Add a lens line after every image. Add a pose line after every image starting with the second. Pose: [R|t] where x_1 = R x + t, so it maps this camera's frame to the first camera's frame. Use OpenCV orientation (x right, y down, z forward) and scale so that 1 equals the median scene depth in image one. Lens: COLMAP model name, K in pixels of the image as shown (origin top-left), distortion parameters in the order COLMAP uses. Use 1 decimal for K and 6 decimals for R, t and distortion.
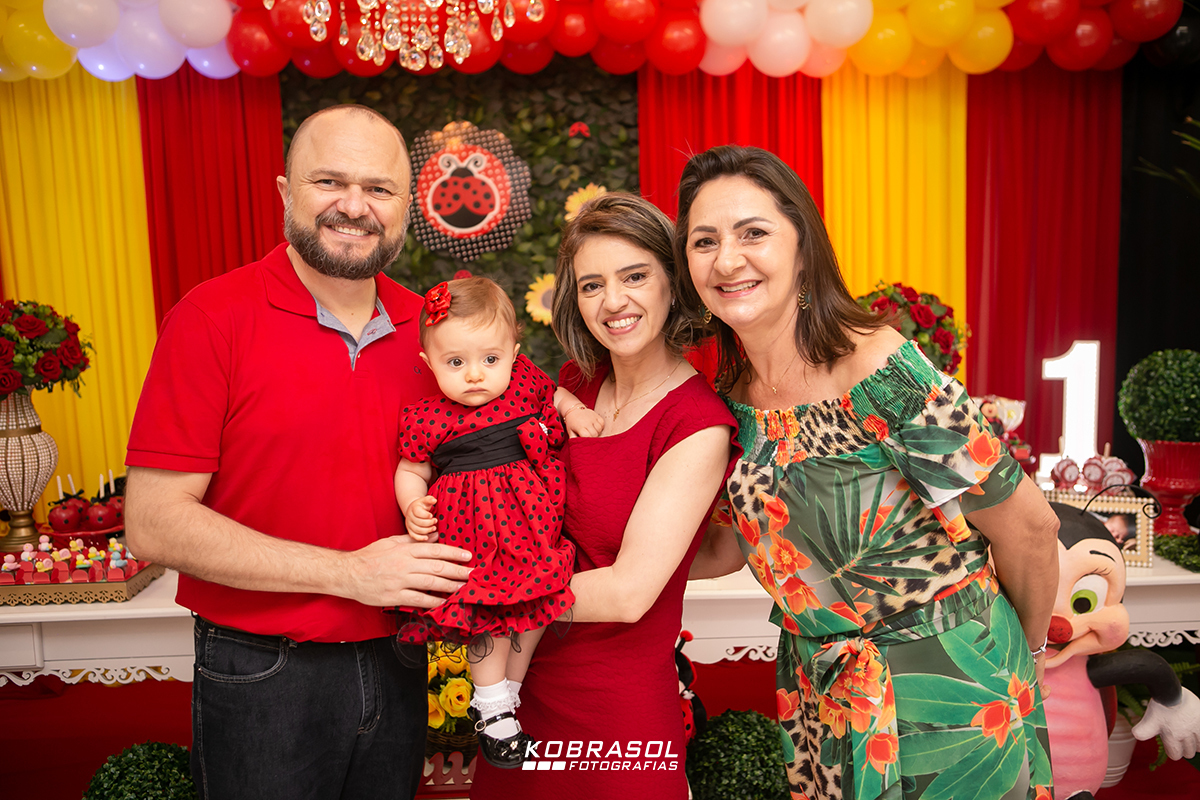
lens RADIAL K [[1068.7, 0, 600.0], [0, 1068.7, 400.0], [0, 0, 1]] dist [-0.088895, 0.149371]
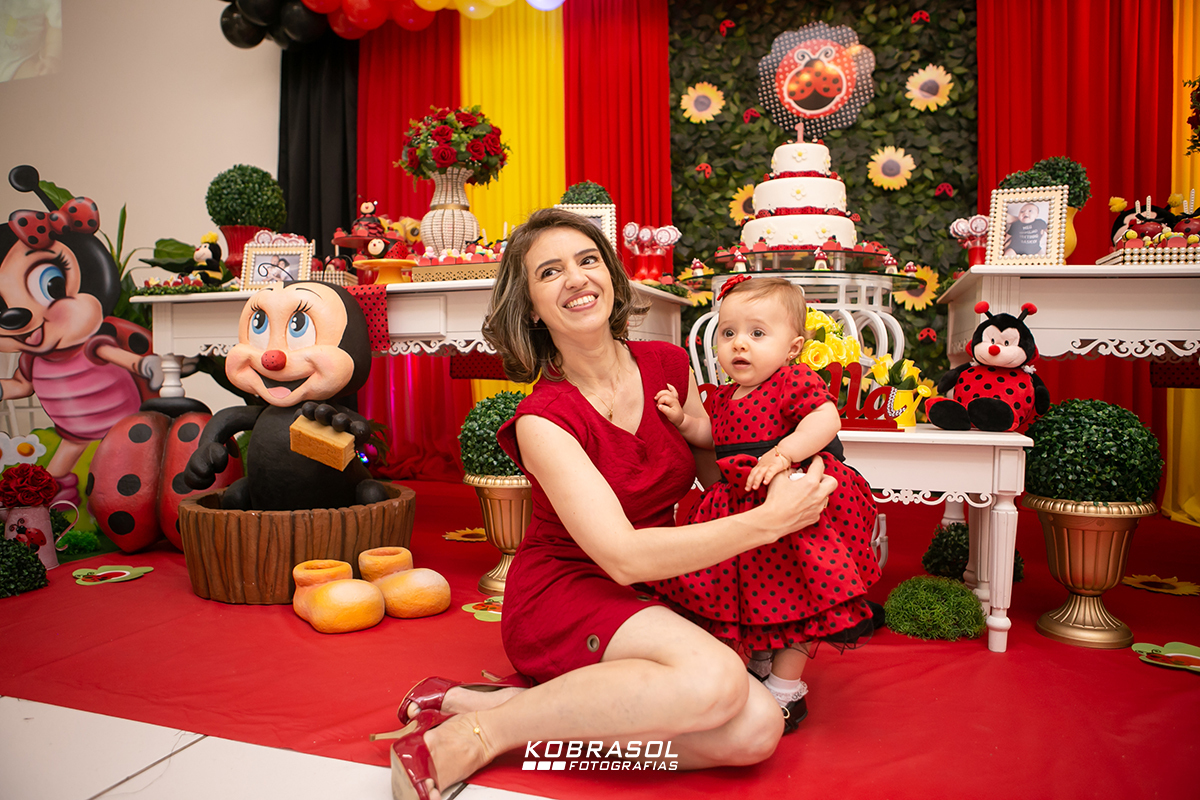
lens RADIAL K [[826.6, 0, 600.0], [0, 826.6, 400.0], [0, 0, 1]] dist [-0.110319, 0.086795]
pose [[0.926871, 0.037356, -0.373518, -0.001212], [-0.063782, 0.996240, -0.058637, 0.224673], [0.369923, 0.078173, 0.925768, 0.113549]]
